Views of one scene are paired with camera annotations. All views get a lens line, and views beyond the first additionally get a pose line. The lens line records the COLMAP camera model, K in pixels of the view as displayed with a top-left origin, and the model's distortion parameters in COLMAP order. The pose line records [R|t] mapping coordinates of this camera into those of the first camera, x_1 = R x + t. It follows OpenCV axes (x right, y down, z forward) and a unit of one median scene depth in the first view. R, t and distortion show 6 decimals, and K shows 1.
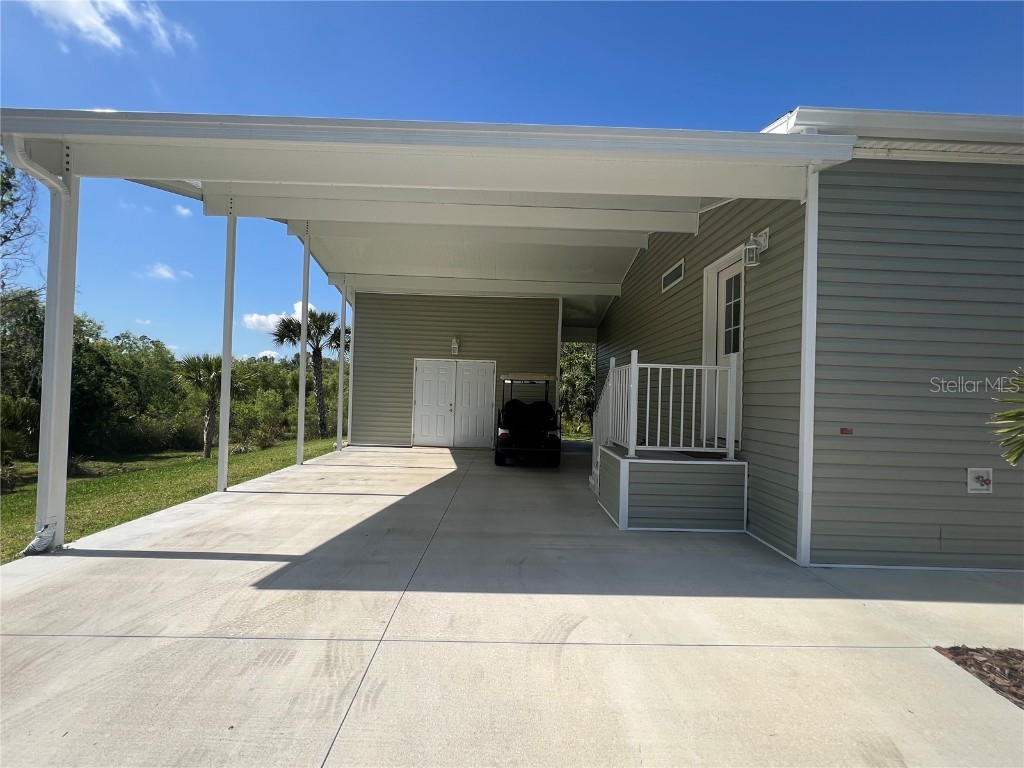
lens RADIAL K [[477.4, 0, 512.0], [0, 477.4, 384.0], [0, 0, 1]] dist [-0.000151, -0.000421]
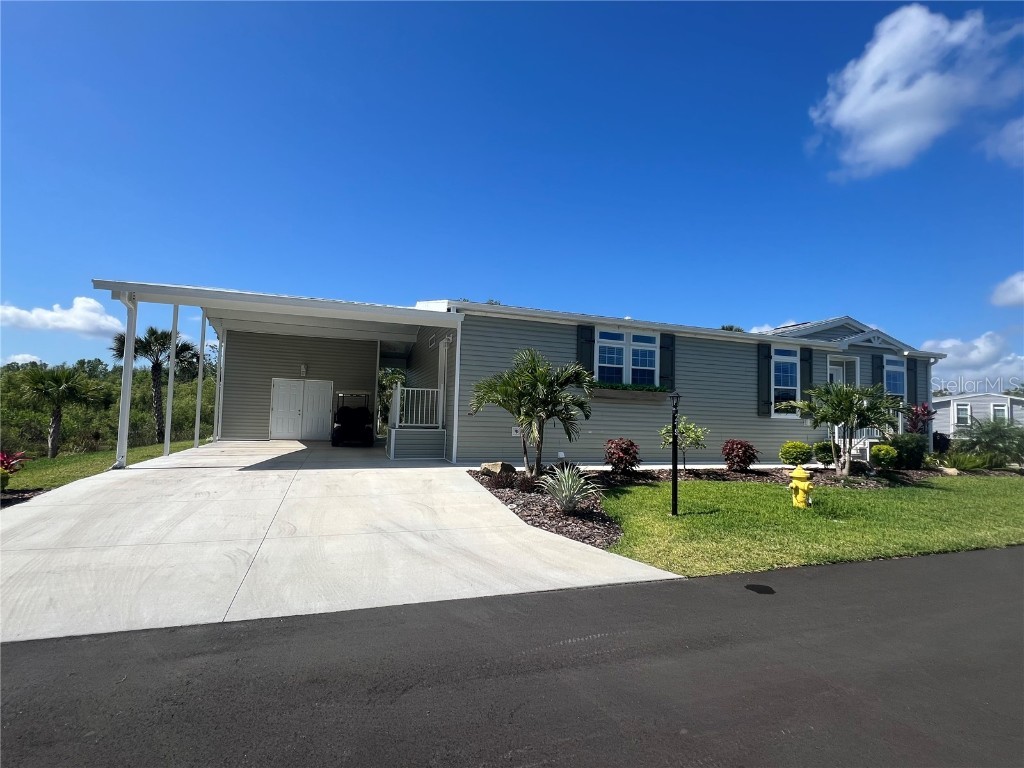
lens RADIAL K [[477.4, 0, 512.0], [0, 477.4, 384.0], [0, 0, 1]] dist [-0.000151, -0.000421]
pose [[0.946247, 0.015966, 0.323051, 0.017552], [-0.006620, 0.999528, -0.030008, 0.002995], [-0.323378, 0.026257, 0.945906, -0.751685]]
